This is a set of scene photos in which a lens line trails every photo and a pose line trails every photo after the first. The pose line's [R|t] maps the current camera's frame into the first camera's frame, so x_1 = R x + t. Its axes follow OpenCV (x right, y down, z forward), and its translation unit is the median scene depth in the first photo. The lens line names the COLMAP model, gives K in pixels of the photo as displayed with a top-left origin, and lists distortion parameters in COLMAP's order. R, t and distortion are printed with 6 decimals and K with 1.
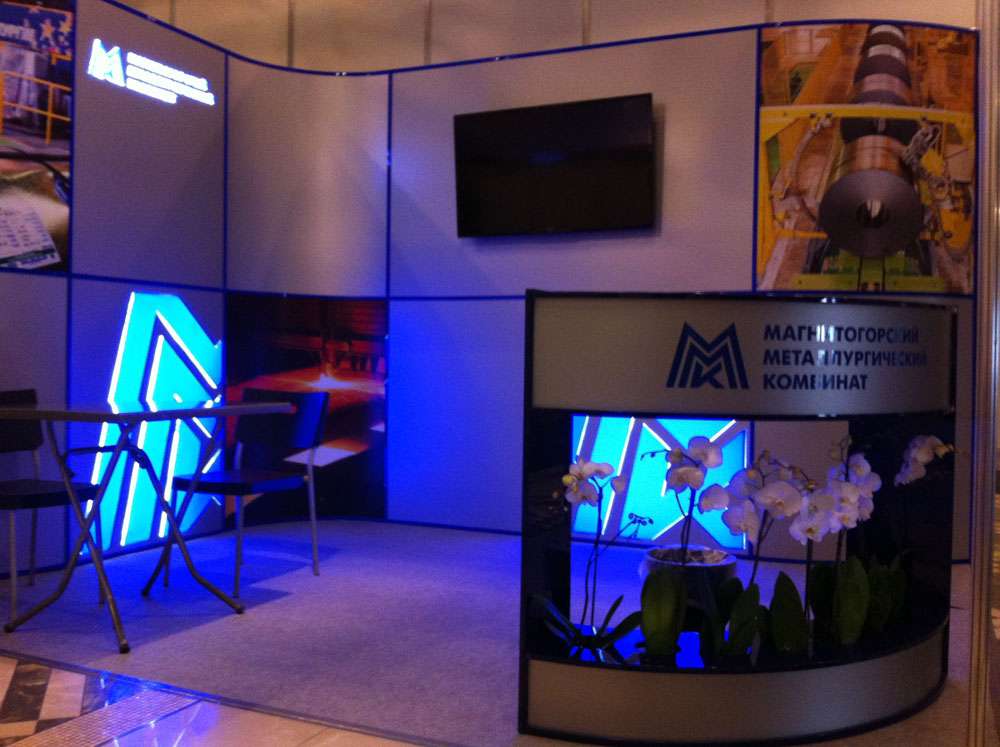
lens RADIAL K [[931.4, 0, 500.0], [0, 931.4, 373.5], [0, 0, 1]] dist [0.062032, -0.244268]
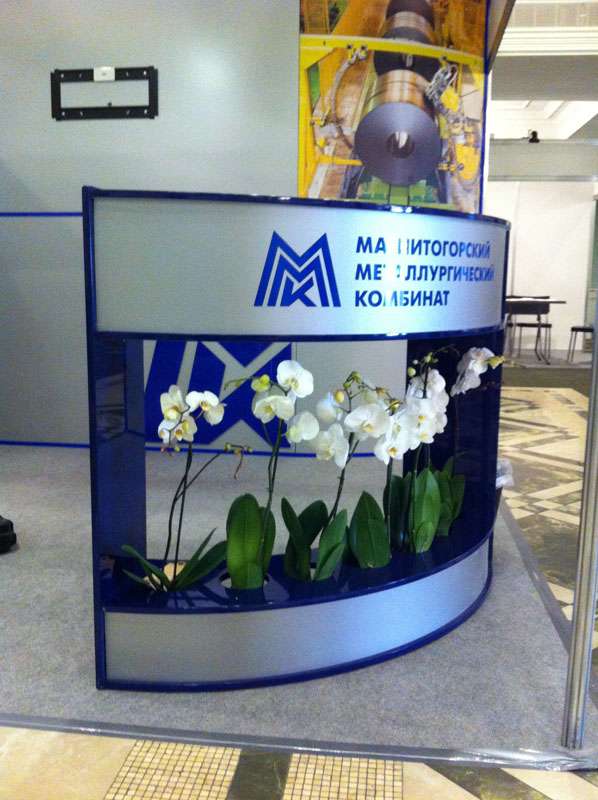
lens RADIAL K [[745.1, 0, 314.2], [0, 745.1, 398.4], [0, 0, 1]] dist [0.062032, -0.244268]
pose [[0.944914, -0.053653, 0.322891, -0.000011], [0.007650, 0.989825, 0.142087, 0.000551], [-0.327229, -0.131790, 0.935710, 0.164367]]
